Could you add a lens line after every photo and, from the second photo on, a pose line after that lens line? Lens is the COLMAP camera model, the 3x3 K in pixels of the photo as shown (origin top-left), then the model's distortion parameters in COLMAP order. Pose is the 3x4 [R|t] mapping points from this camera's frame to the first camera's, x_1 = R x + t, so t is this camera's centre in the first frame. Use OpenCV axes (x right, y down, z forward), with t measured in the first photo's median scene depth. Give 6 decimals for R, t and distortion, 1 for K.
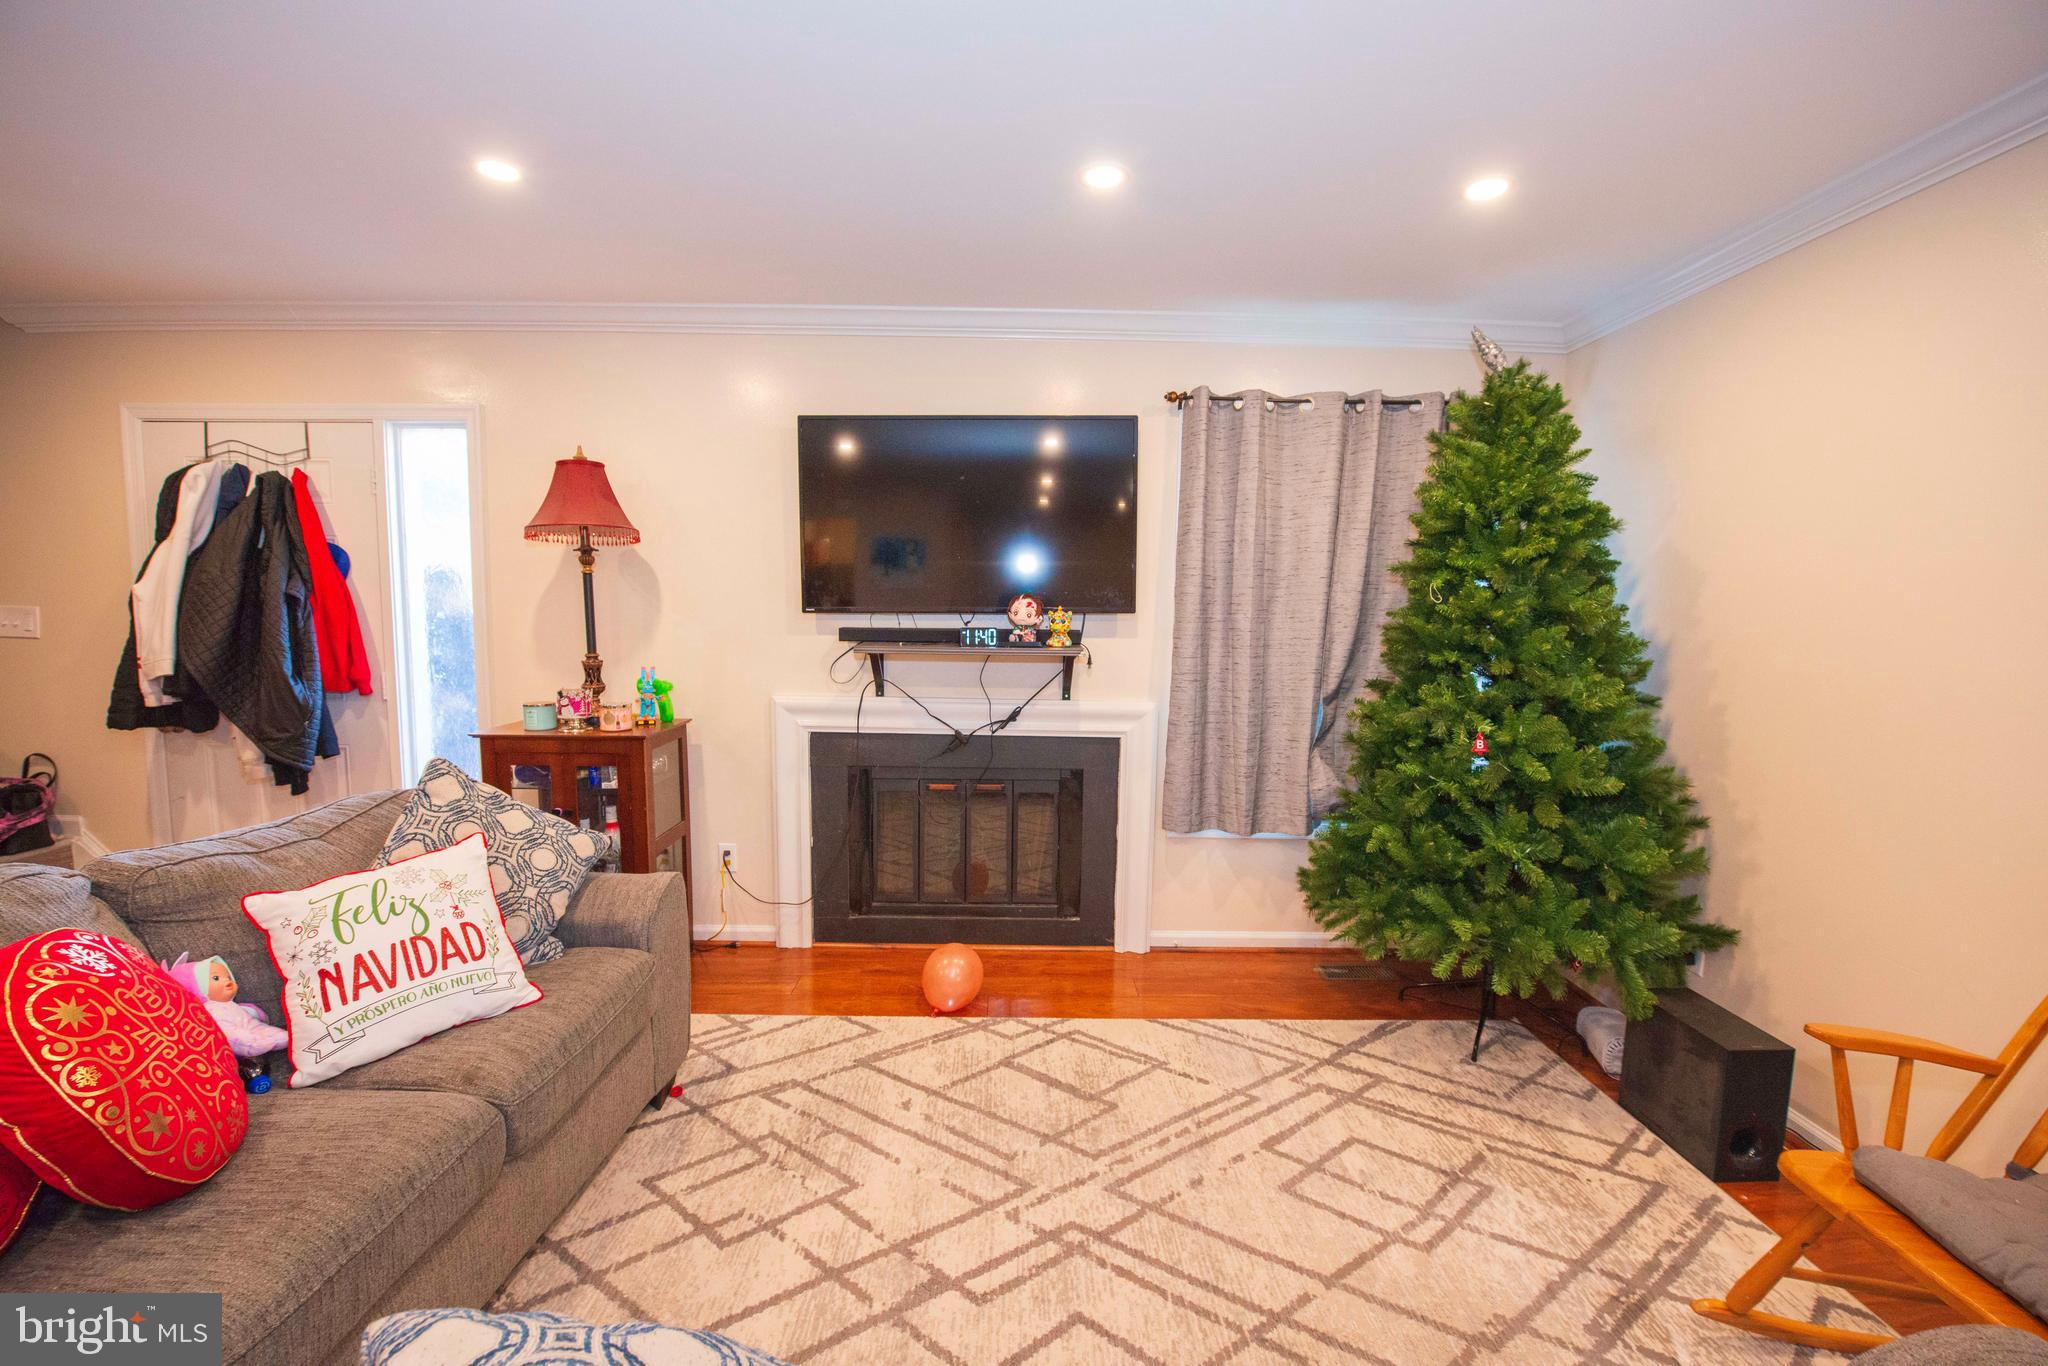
lens RADIAL K [[832.1, 0, 1024.2], [0, 832.1, 772.0], [0, 0, 1]] dist [-0.022820, -0.000149]
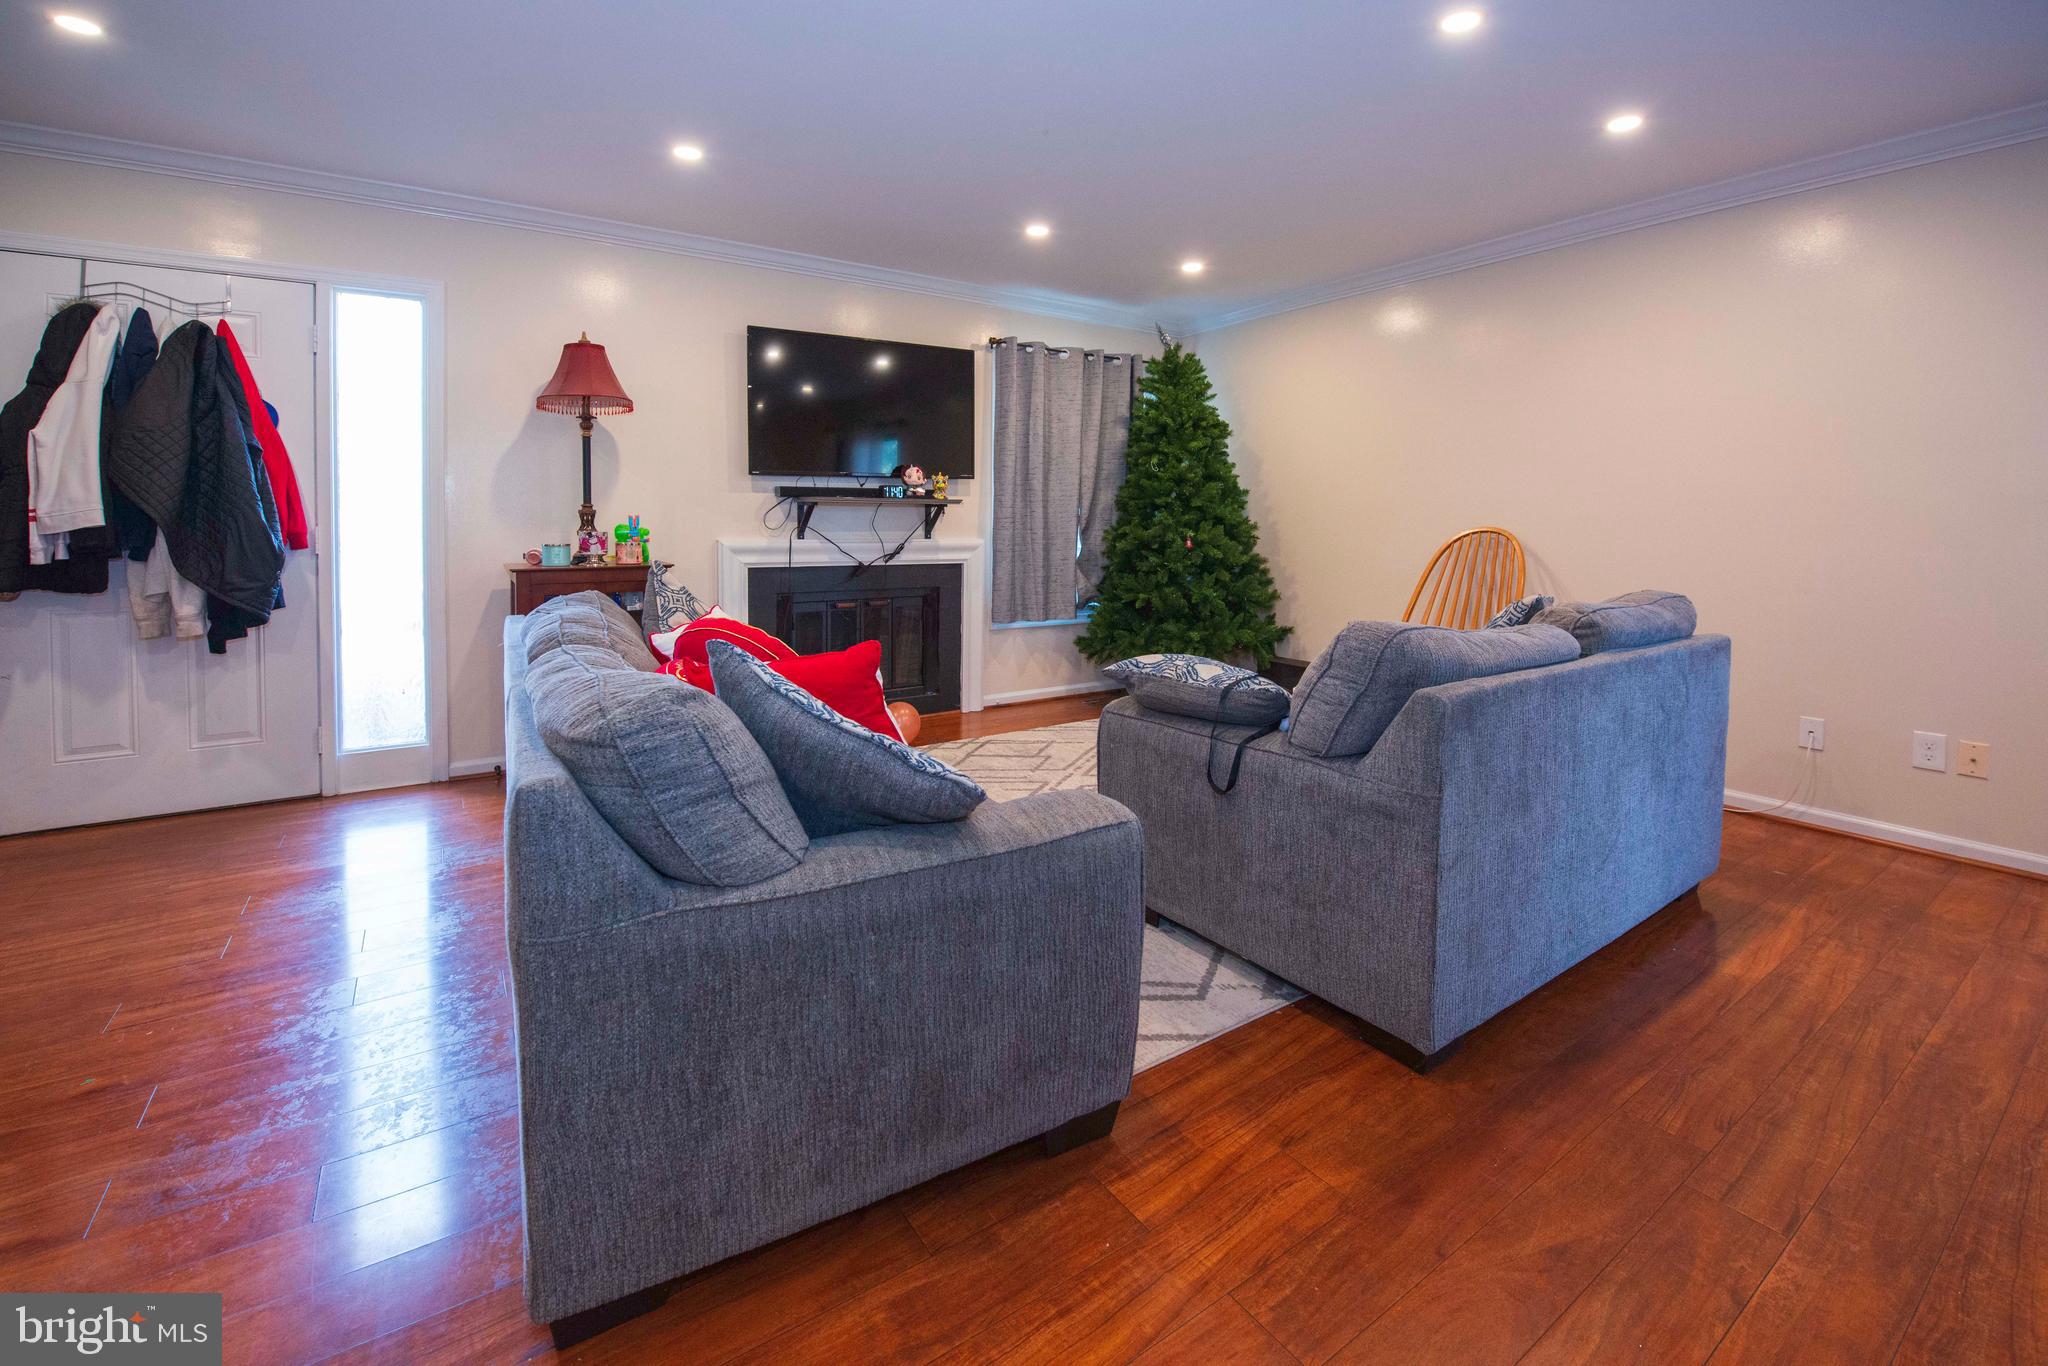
lens RADIAL K [[807.2, 0, 1032.1], [0, 807.2, 679.6], [0, 0, 1]] dist [-0.015869, -0.002414]
pose [[0.851342, -0.109802, 0.512992, -0.595939], [0.104476, 0.993750, 0.039319, 0.133260], [-0.514103, 0.020121, 0.857492, -0.334879]]
